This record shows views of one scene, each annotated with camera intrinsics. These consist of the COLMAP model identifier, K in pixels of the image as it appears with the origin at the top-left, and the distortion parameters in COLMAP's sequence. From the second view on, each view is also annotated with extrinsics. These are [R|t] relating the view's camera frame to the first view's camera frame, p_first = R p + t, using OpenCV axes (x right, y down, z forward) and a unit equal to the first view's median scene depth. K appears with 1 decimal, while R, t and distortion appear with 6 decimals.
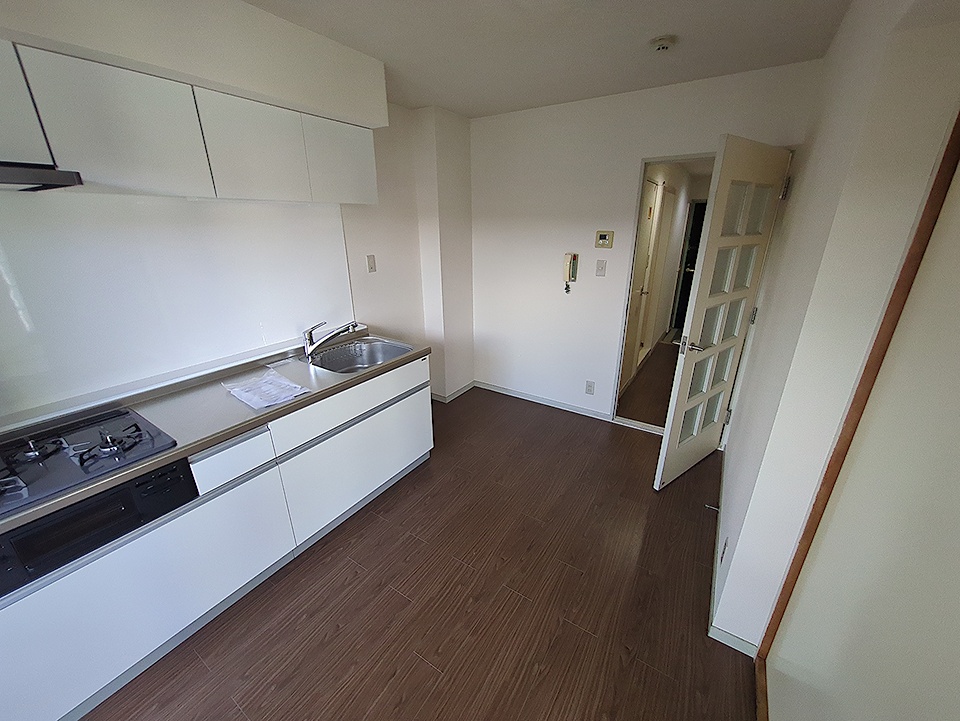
lens RADIAL K [[375.6, 0, 480.2], [0, 375.6, 357.4], [0, 0, 1]] dist [-0.000267, 0.000083]
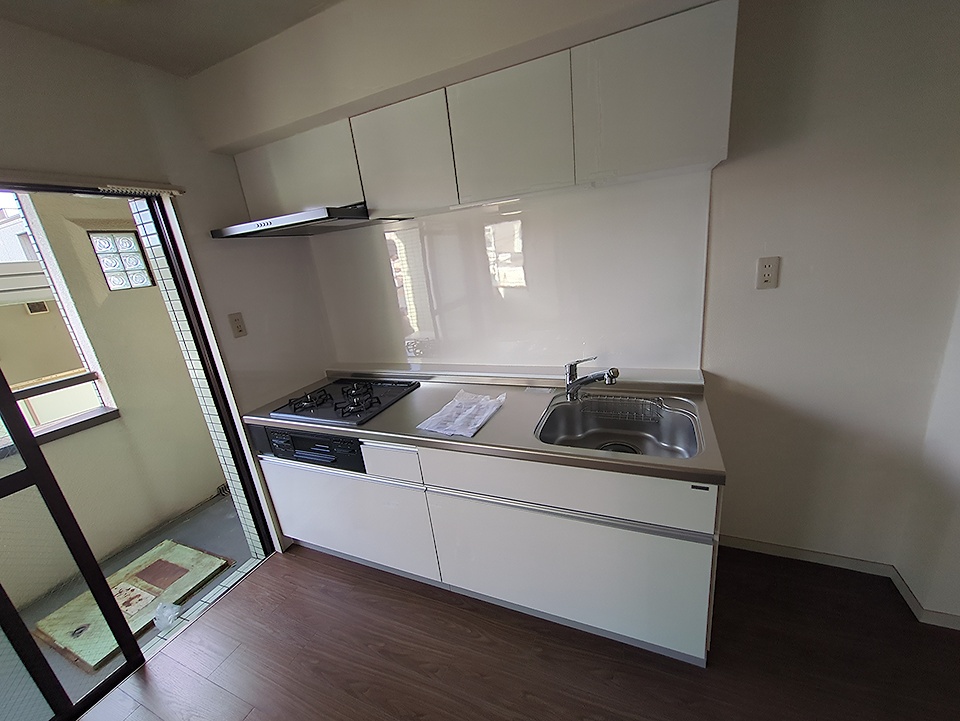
lens RADIAL K [[380.8, 0, 485.7], [0, 380.8, 362.0], [0, 0, 1]] dist [-0.000552, 0.000323]
pose [[0.169161, 0.263822, -0.949622, 0.321837], [-0.231844, 0.947122, 0.221828, -0.283812], [0.957932, 0.182639, 0.221382, 0.940620]]
